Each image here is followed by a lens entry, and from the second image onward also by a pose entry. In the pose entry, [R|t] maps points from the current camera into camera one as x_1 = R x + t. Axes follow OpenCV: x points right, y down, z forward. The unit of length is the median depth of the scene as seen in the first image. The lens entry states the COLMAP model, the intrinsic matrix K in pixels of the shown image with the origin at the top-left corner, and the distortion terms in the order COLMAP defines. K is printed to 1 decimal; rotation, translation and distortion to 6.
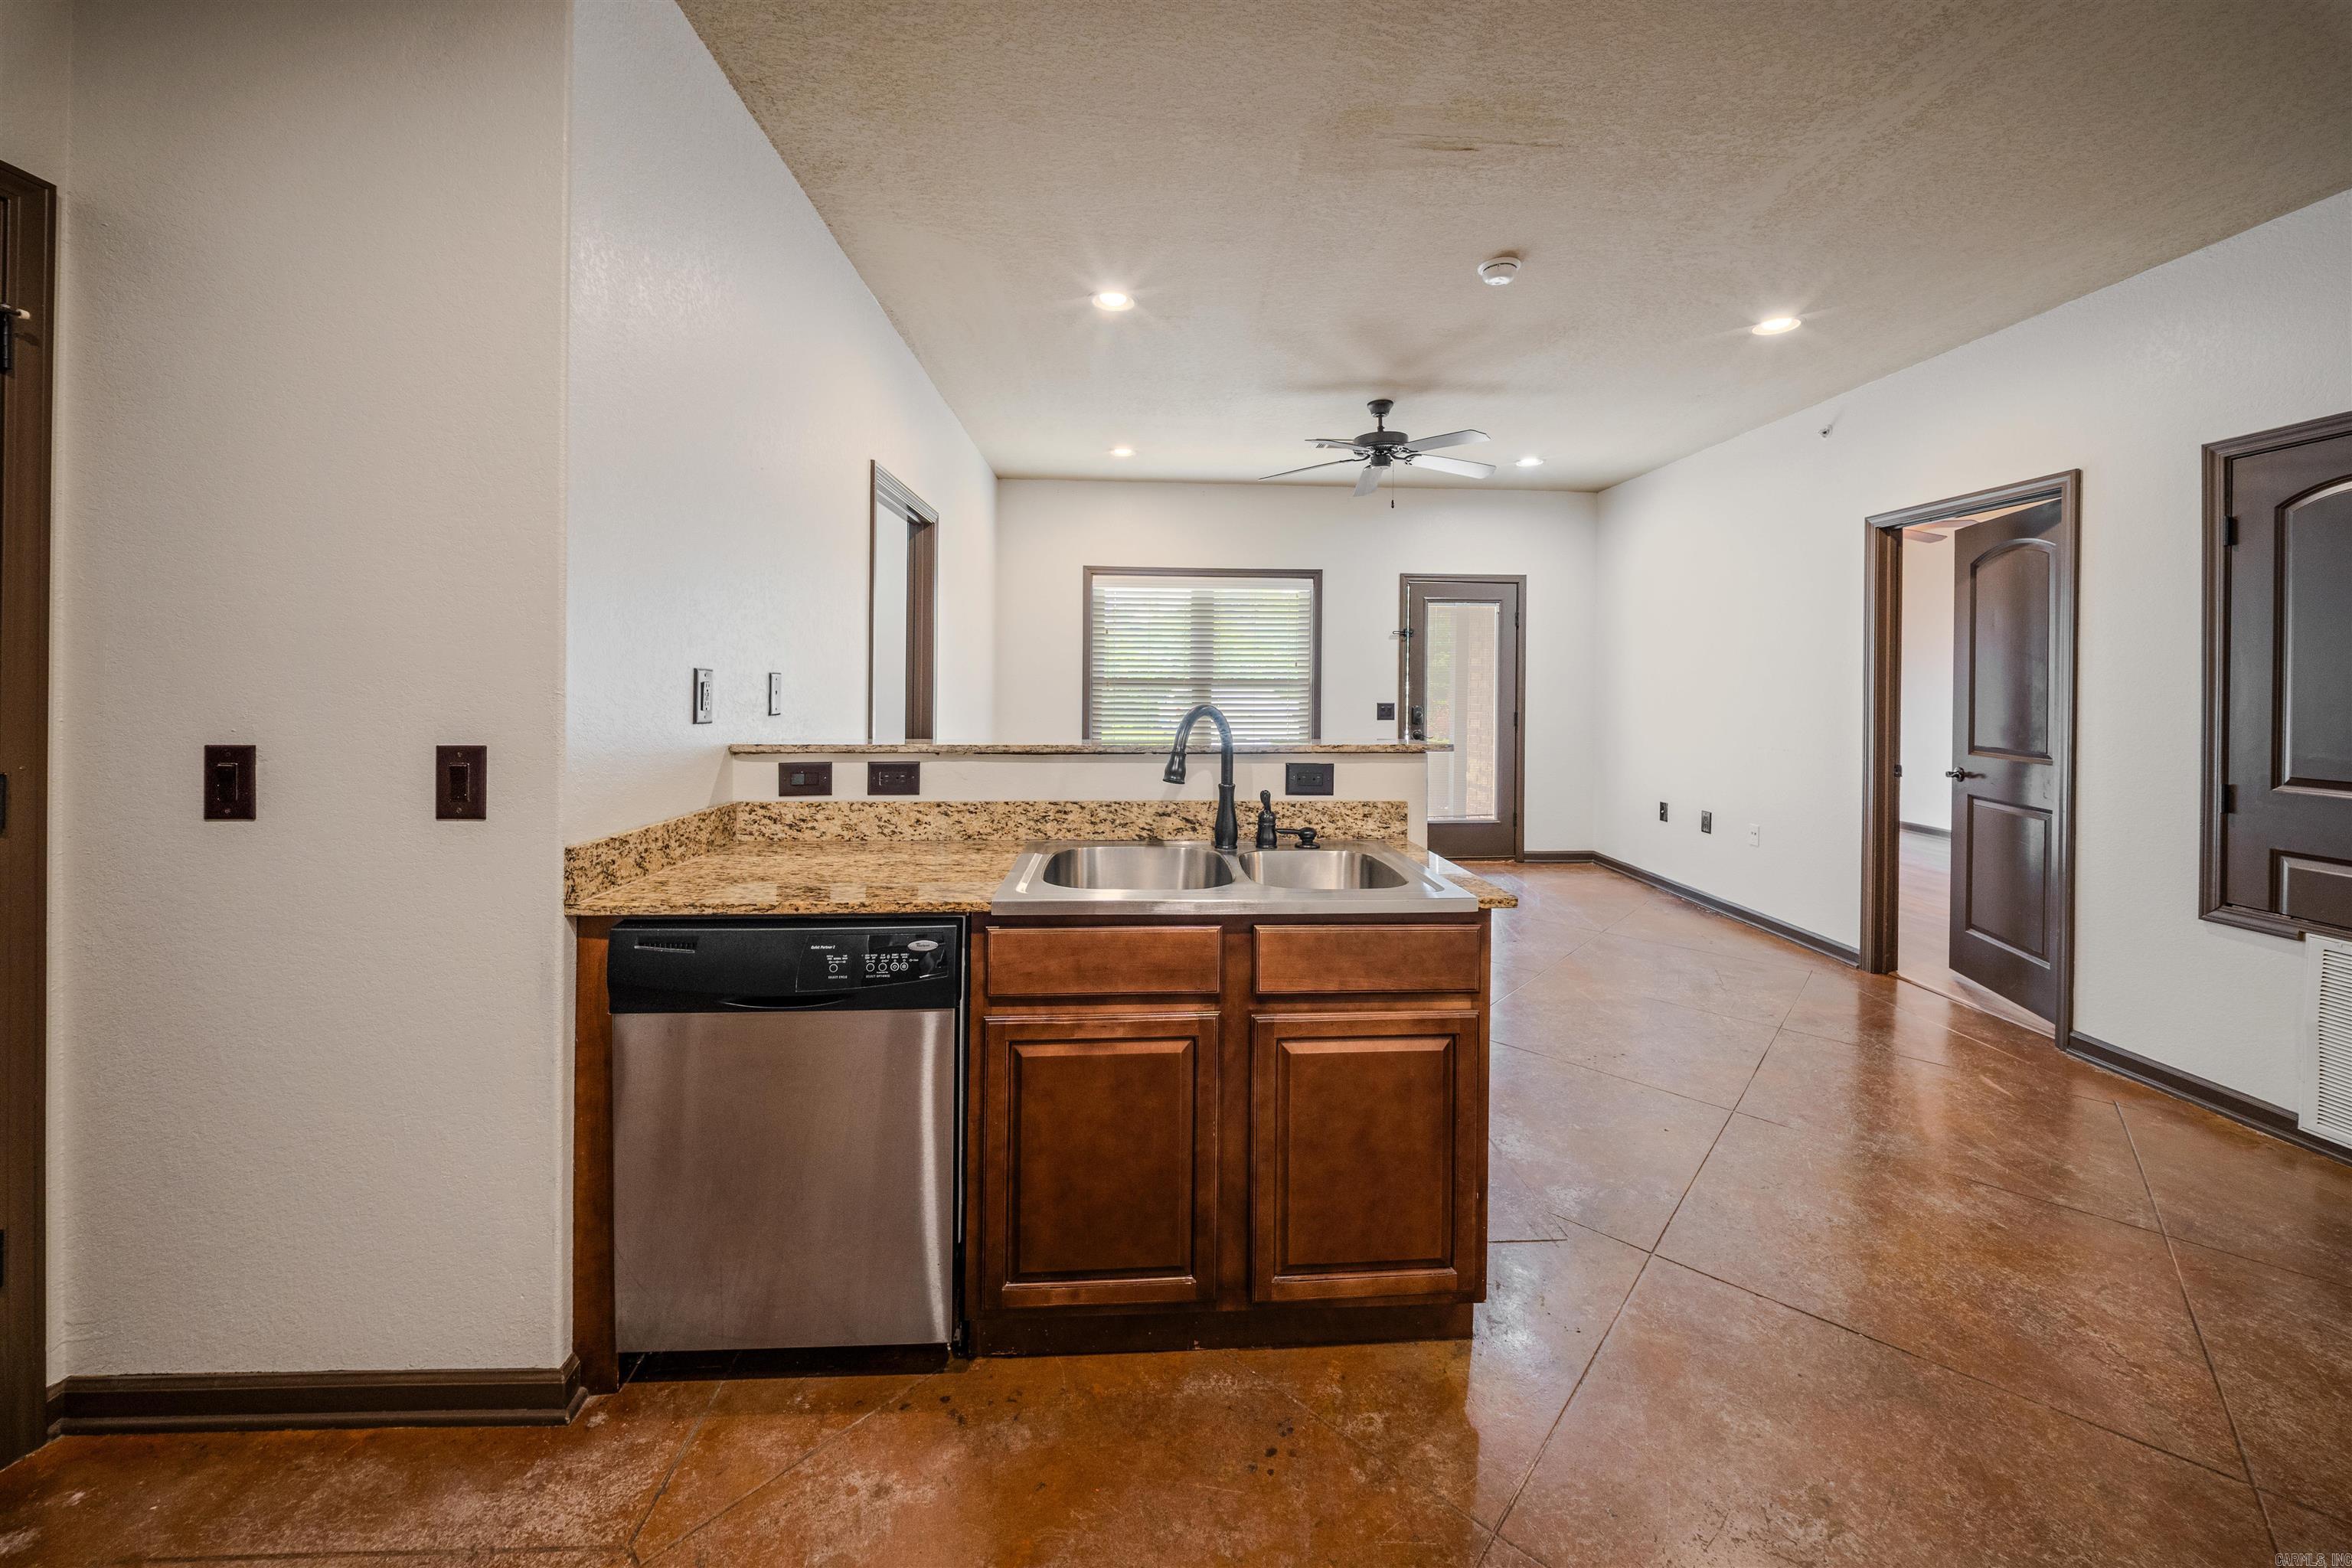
lens RADIAL K [[869.9, 0, 1176.8], [0, 869.9, 693.2], [0, 0, 1]] dist [0.002572, -0.000222]
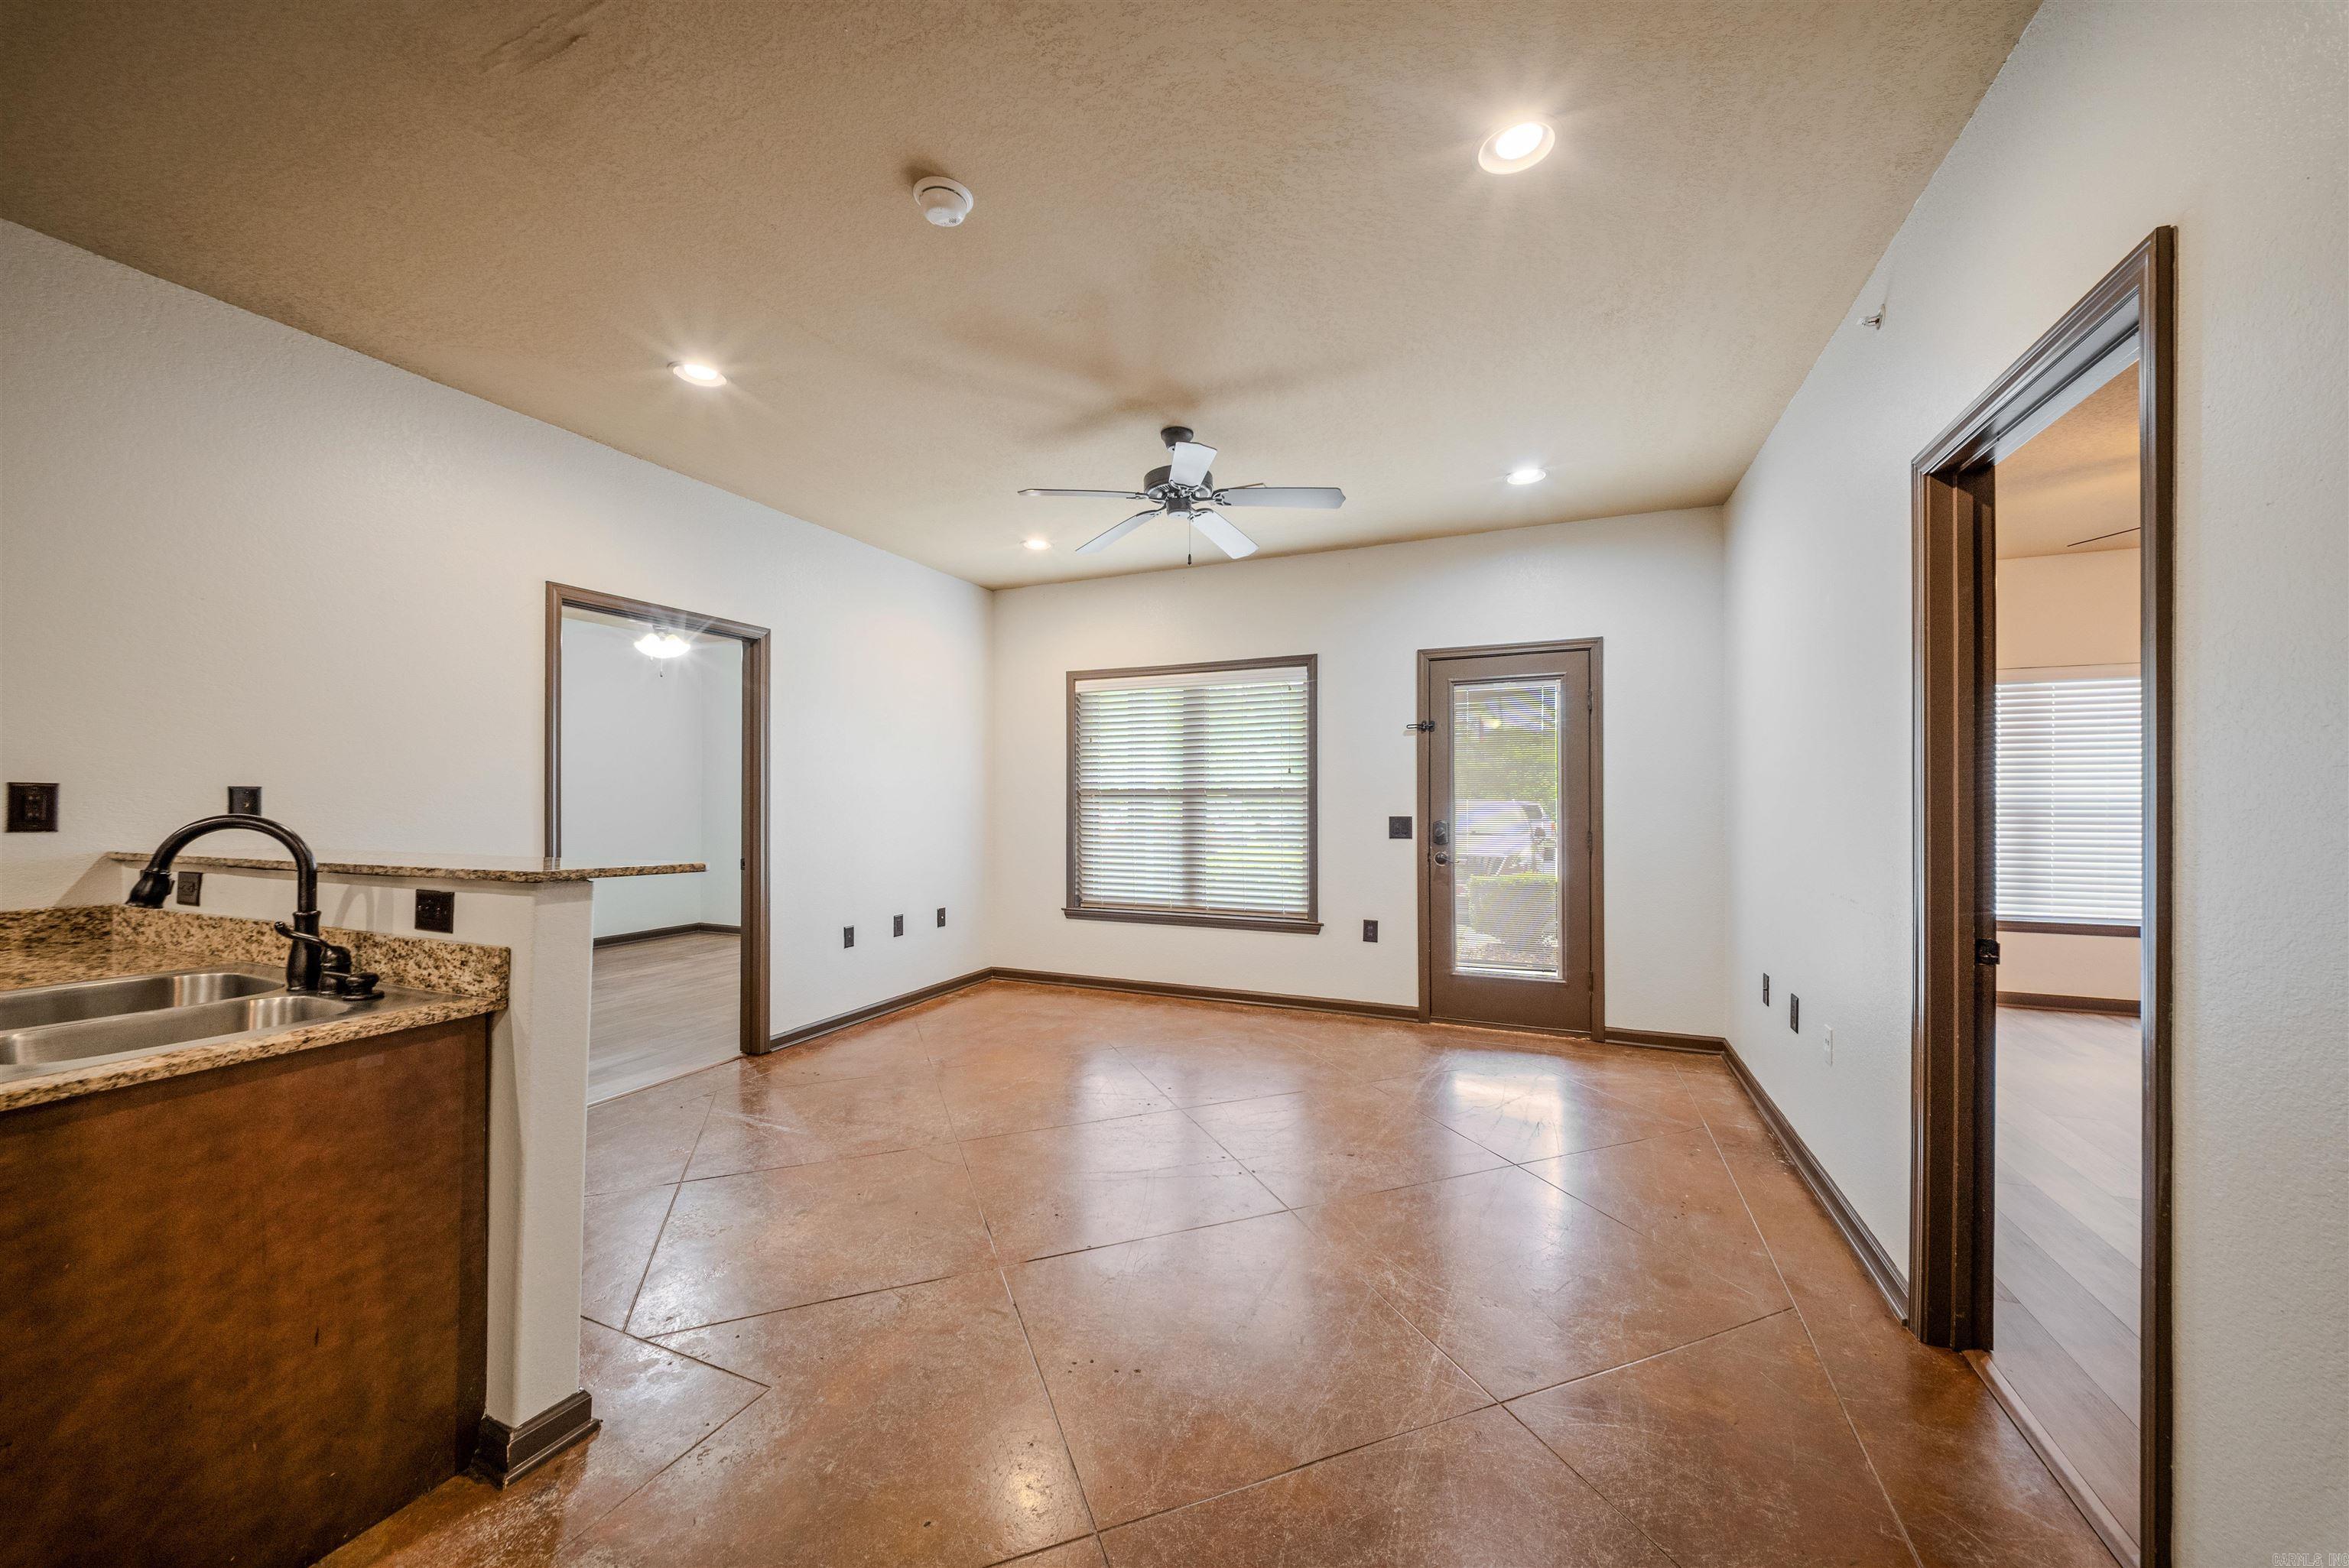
lens RADIAL K [[845.6, 0, 1163.6], [0, 845.6, 800.7], [0, 0, 1]] dist [0.001136, 0.000000]
pose [[0.891733, -0.007472, -0.452500, 1.055218], [0.003701, 0.999951, -0.009218, 0.008113], [0.452546, 0.006546, 0.891717, 0.595695]]
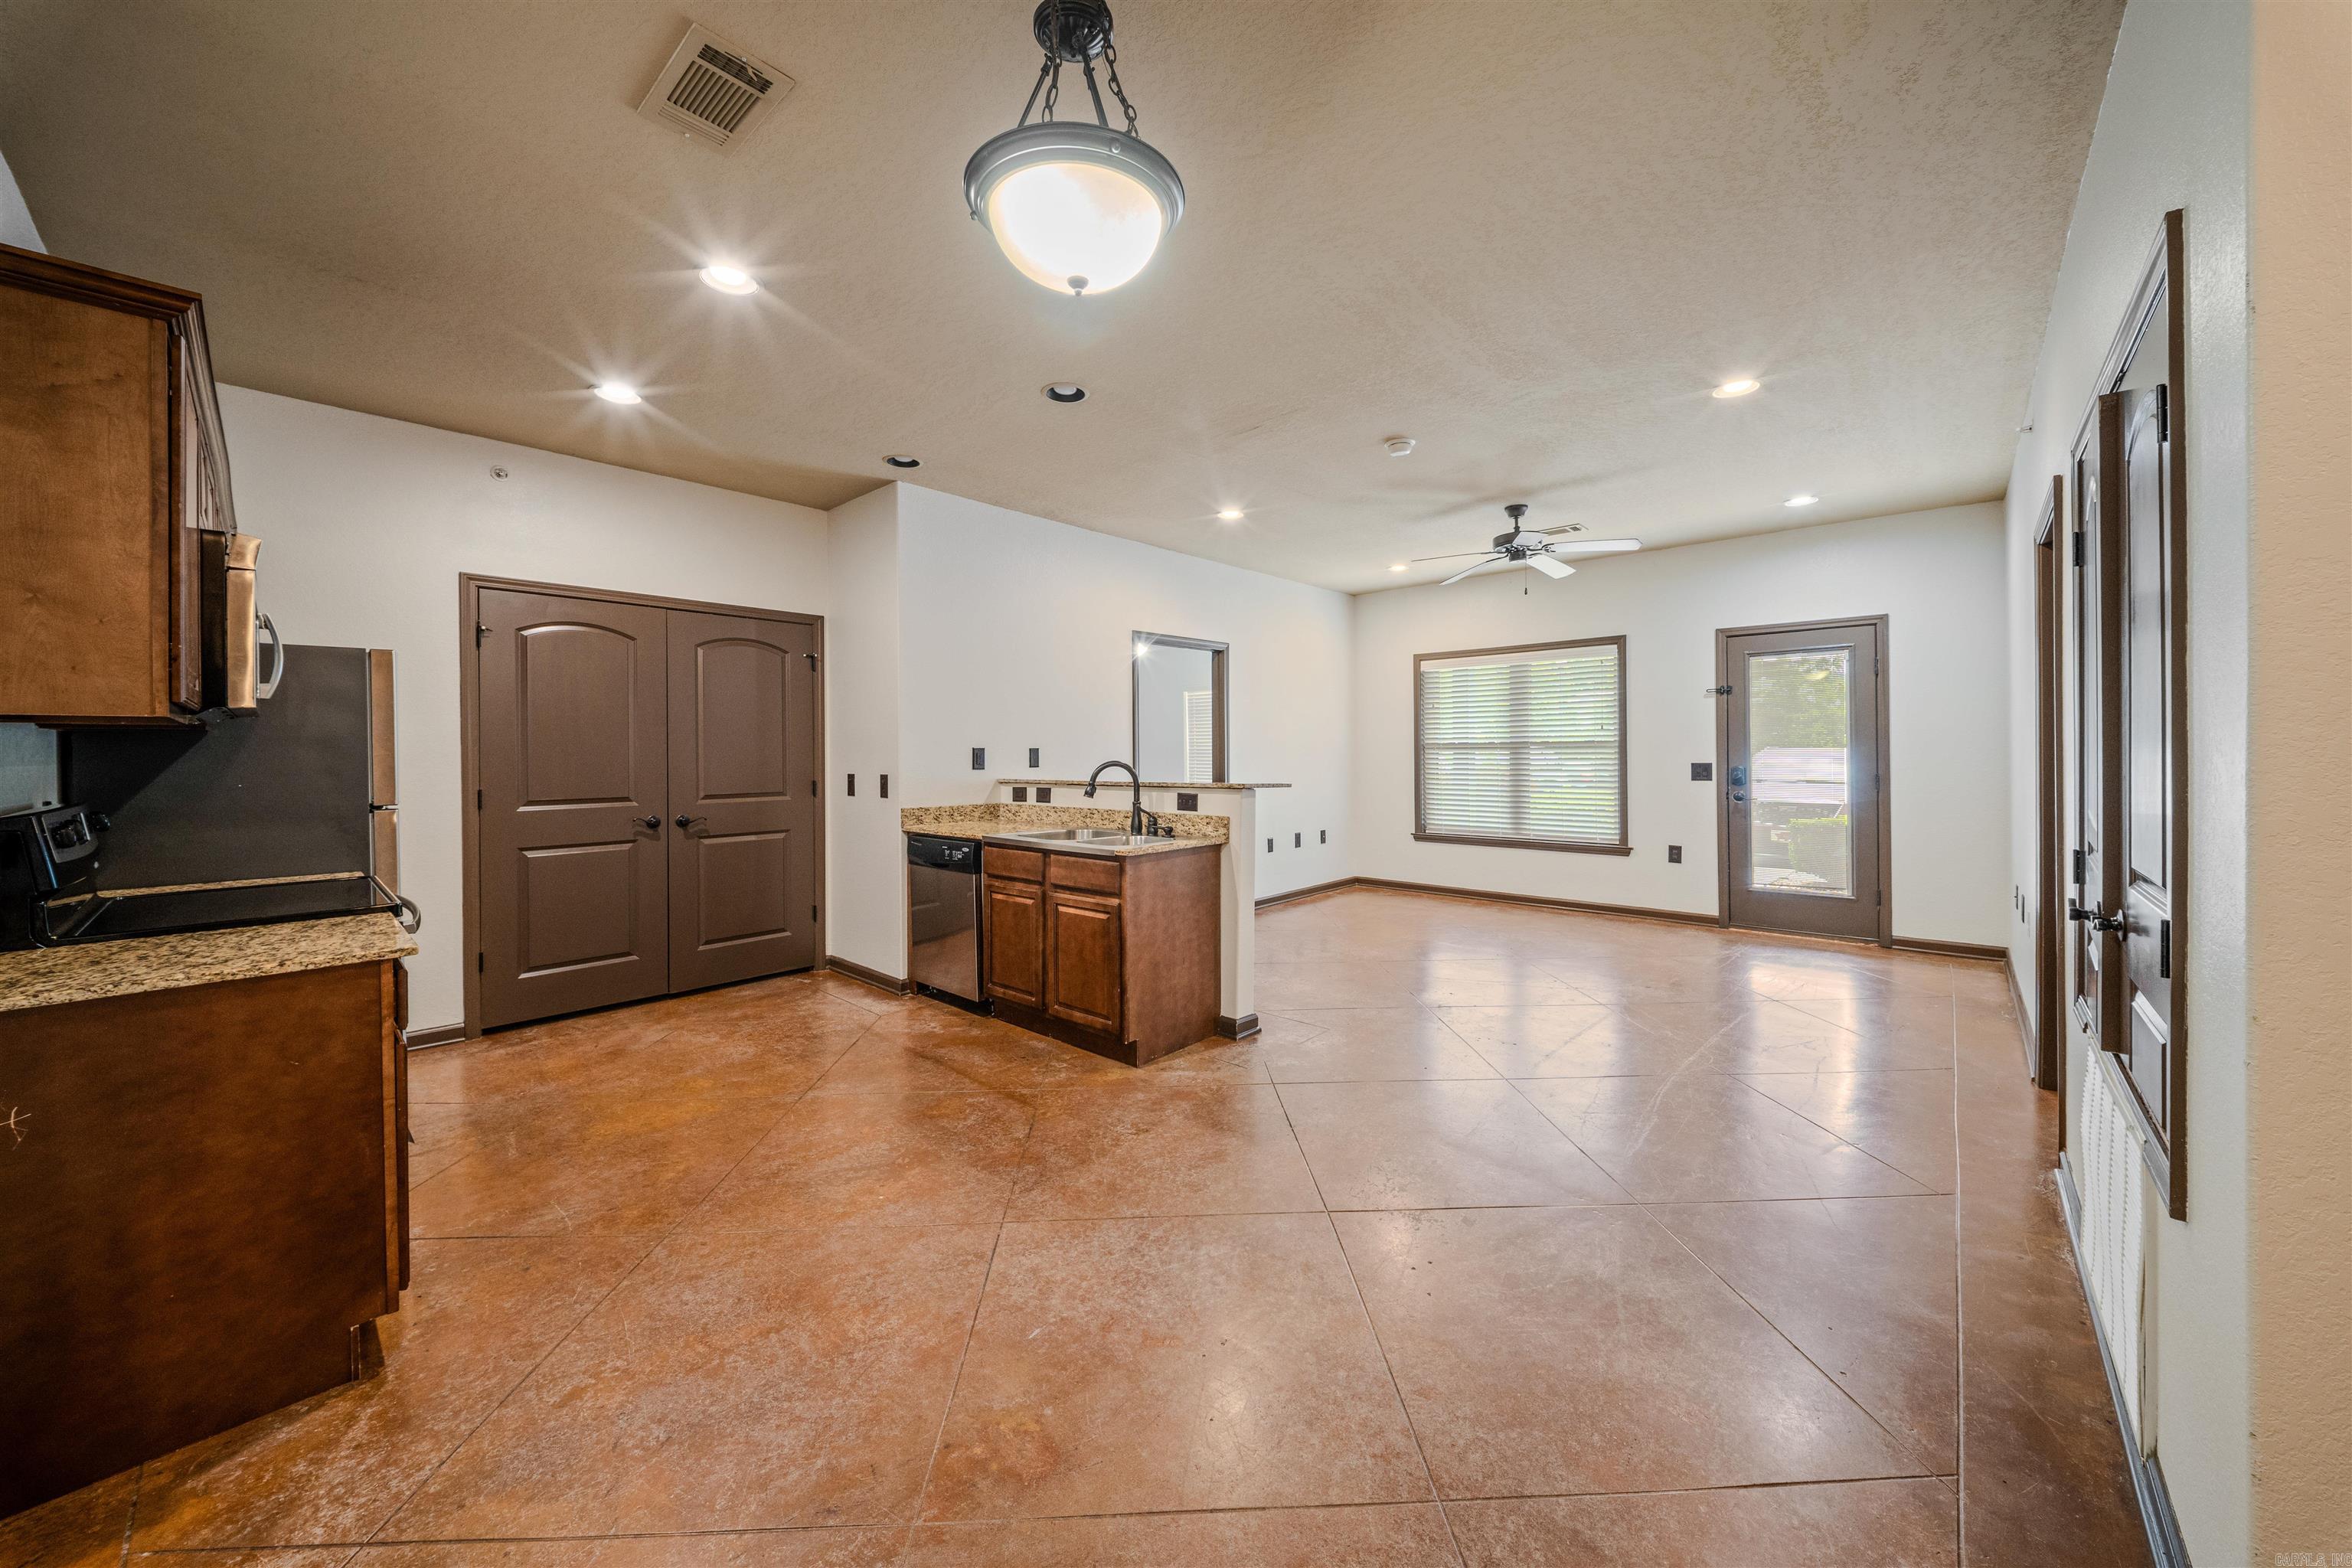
lens RADIAL K [[831.4, 0, 1165.3], [0, 831.4, 751.2], [0, 0, 1]] dist [-0.000765, -0.000126]
pose [[0.690557, -0.014085, -0.723141, 1.337310], [0.007508, 0.999896, -0.012305, 0.012918], [0.723239, 0.003068, 0.690591, -0.226811]]
